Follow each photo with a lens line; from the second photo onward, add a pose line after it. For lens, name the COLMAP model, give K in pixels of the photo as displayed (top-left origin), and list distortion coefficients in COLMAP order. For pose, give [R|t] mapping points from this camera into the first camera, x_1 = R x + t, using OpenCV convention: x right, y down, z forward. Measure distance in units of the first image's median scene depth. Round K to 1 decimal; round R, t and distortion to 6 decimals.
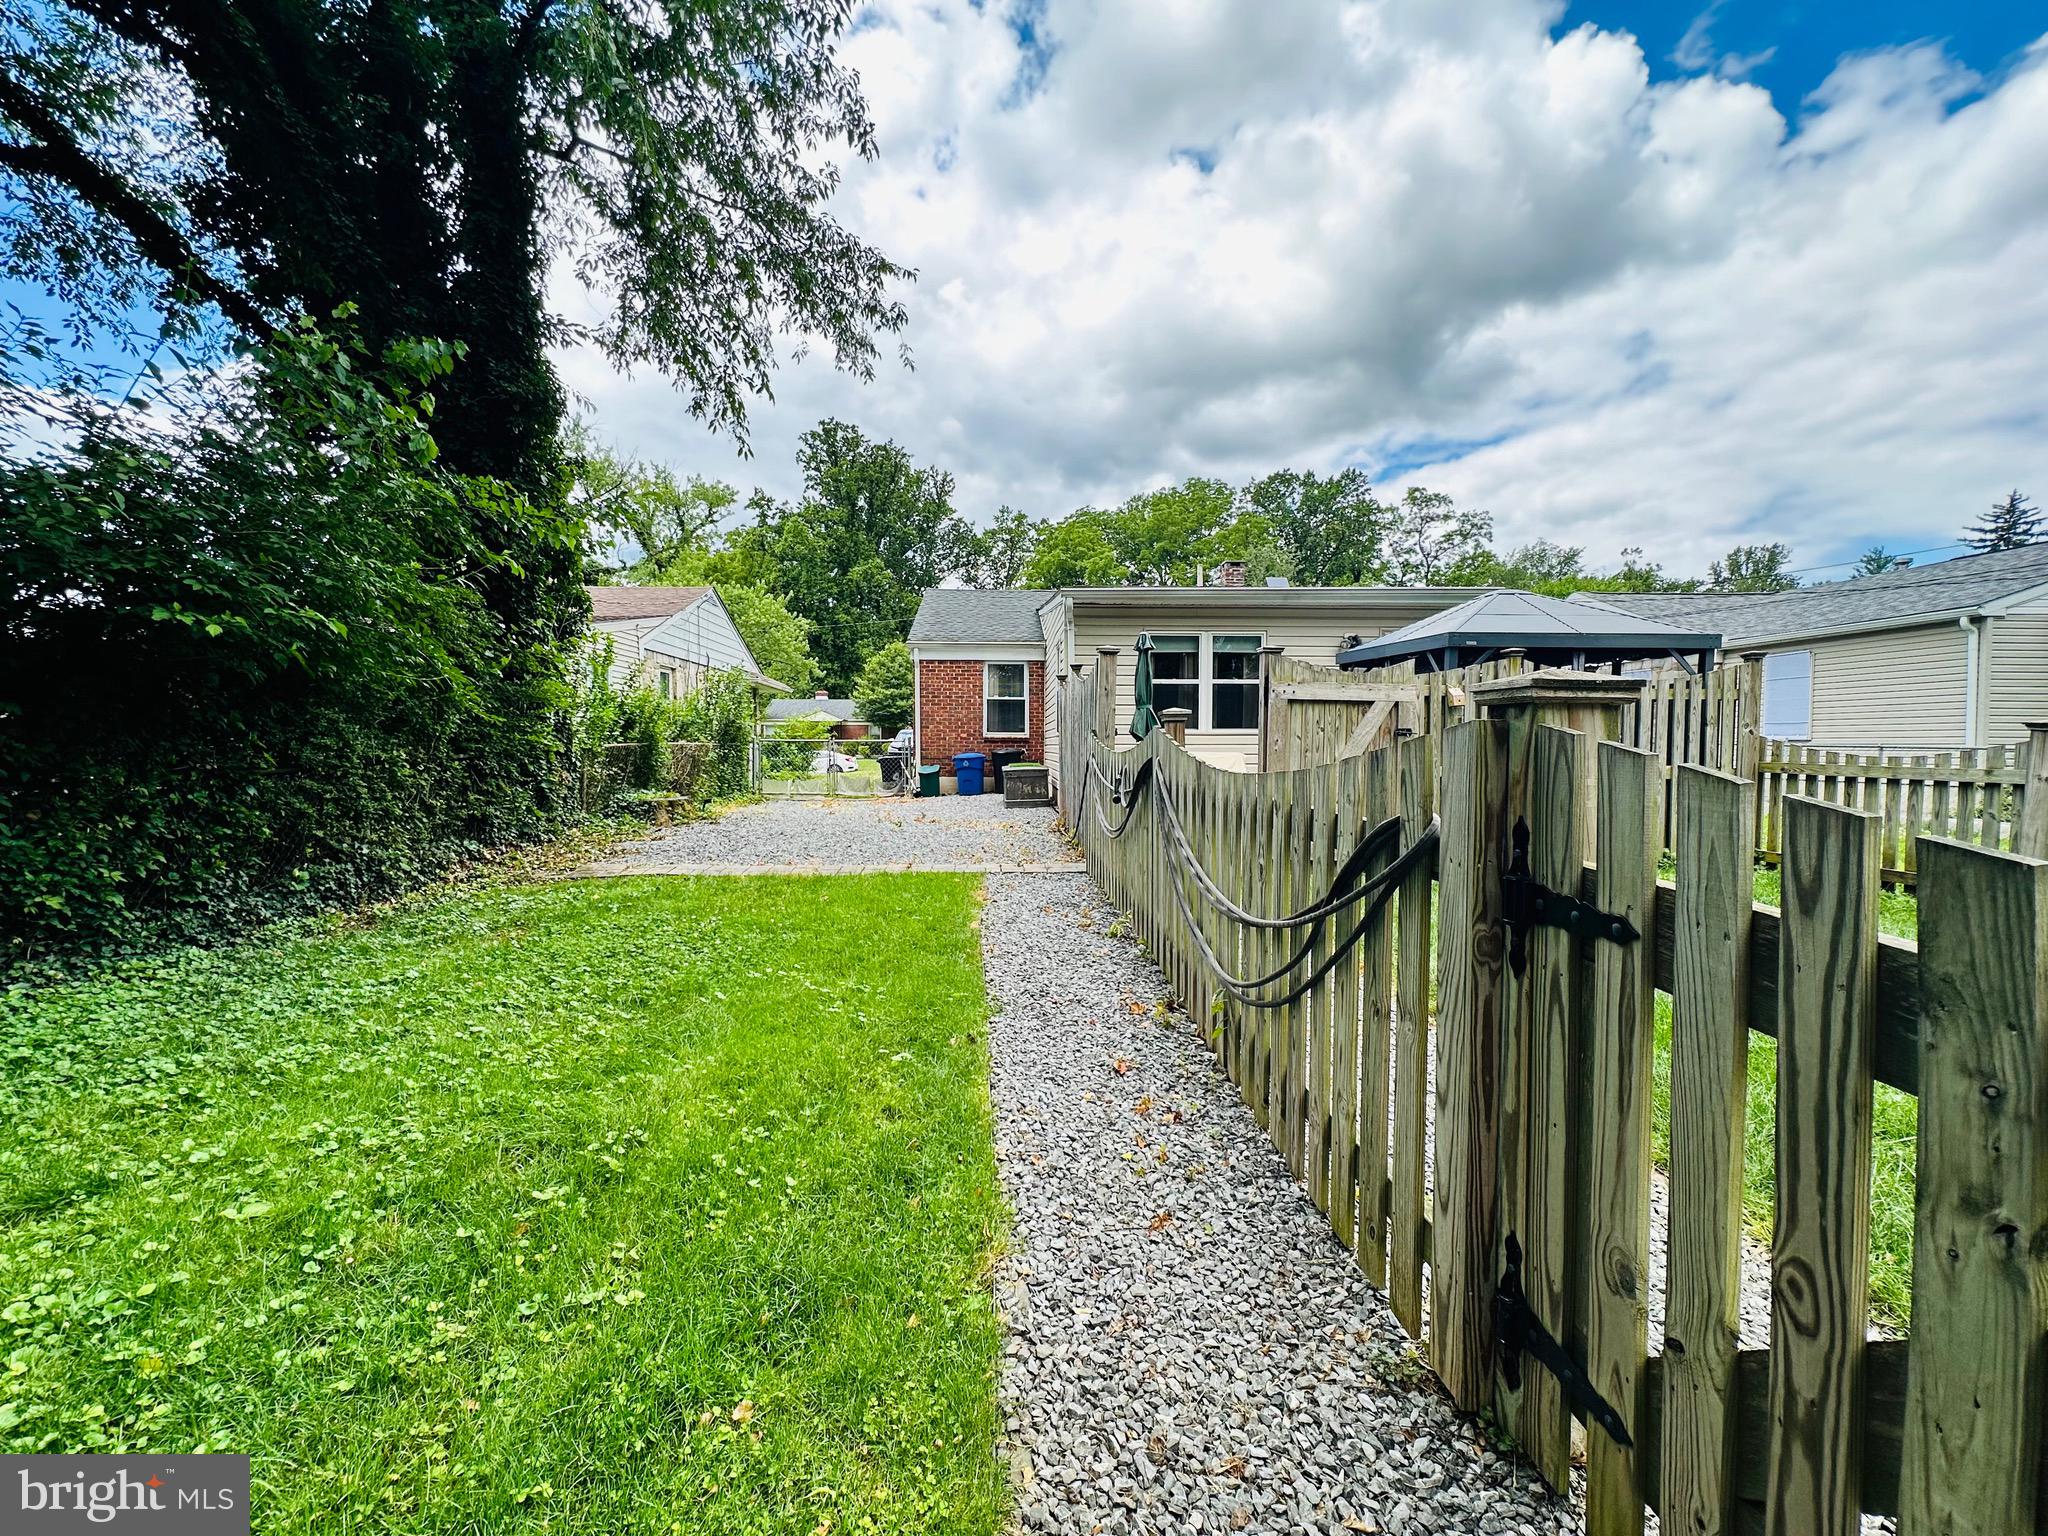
lens RADIAL K [[817.1, 0, 1027.5], [0, 817.1, 767.1], [0, 0, 1]] dist [0.001127, 0.000054]
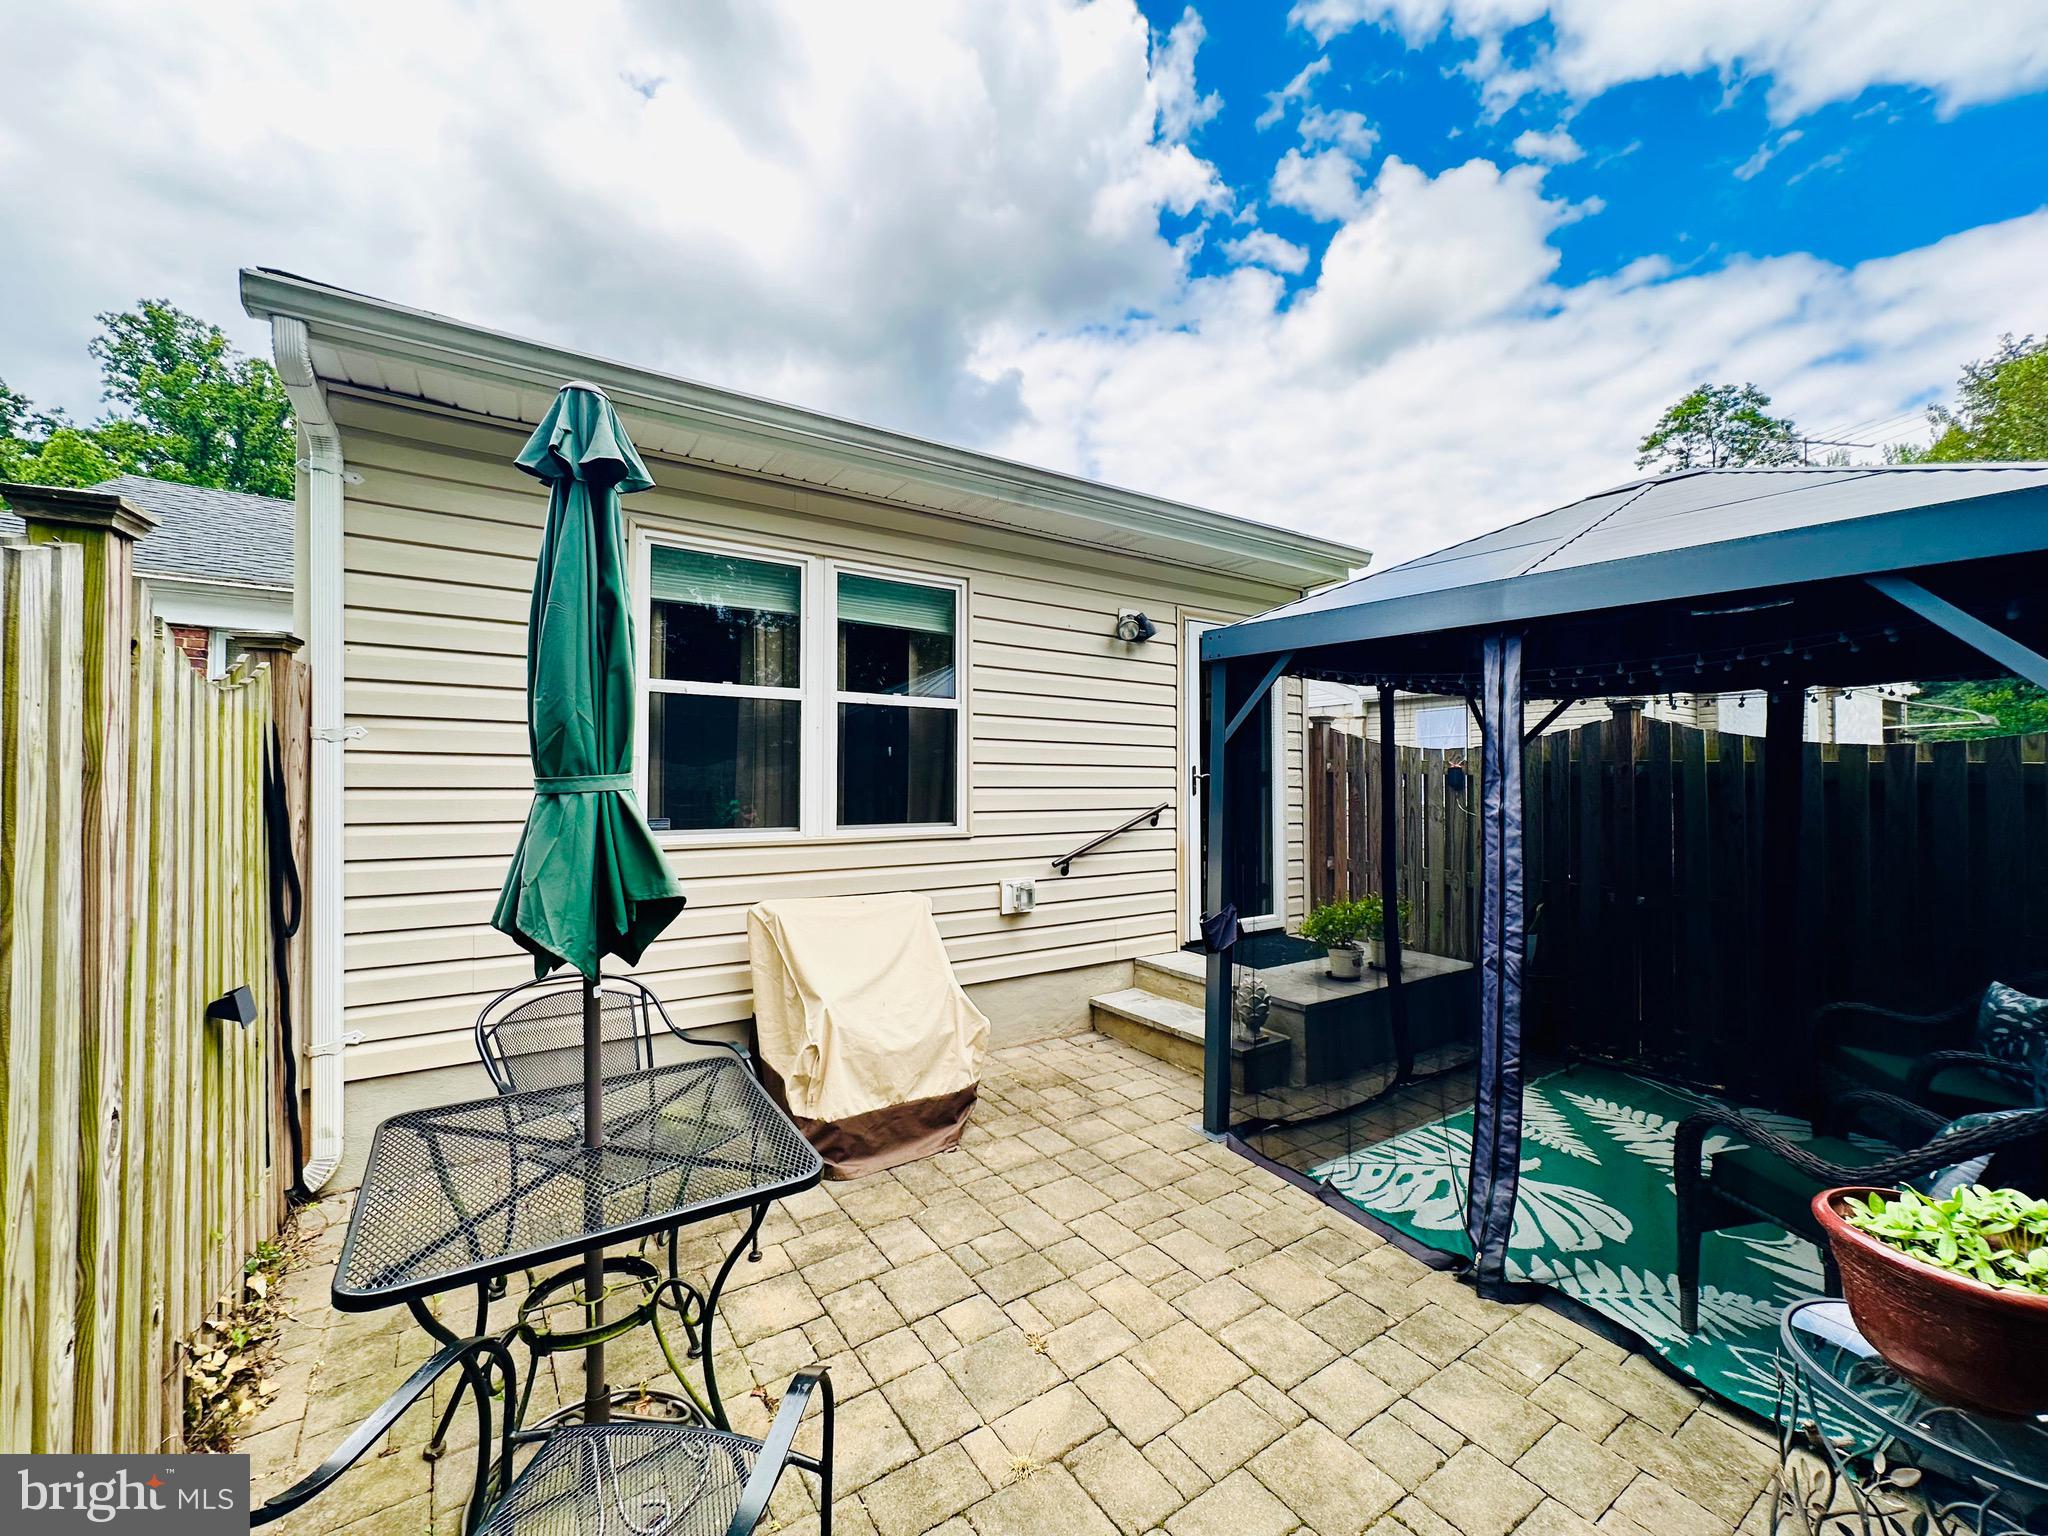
lens RADIAL K [[817.1, 0, 1027.5], [0, 817.1, 767.1], [0, 0, 1]] dist [0.001127, 0.000054]
pose [[0.851290, 0.017481, 0.524404, 0.105397], [0.011664, 0.998567, -0.052223, -0.051853], [-0.524566, 0.050574, 0.849867, 0.633867]]
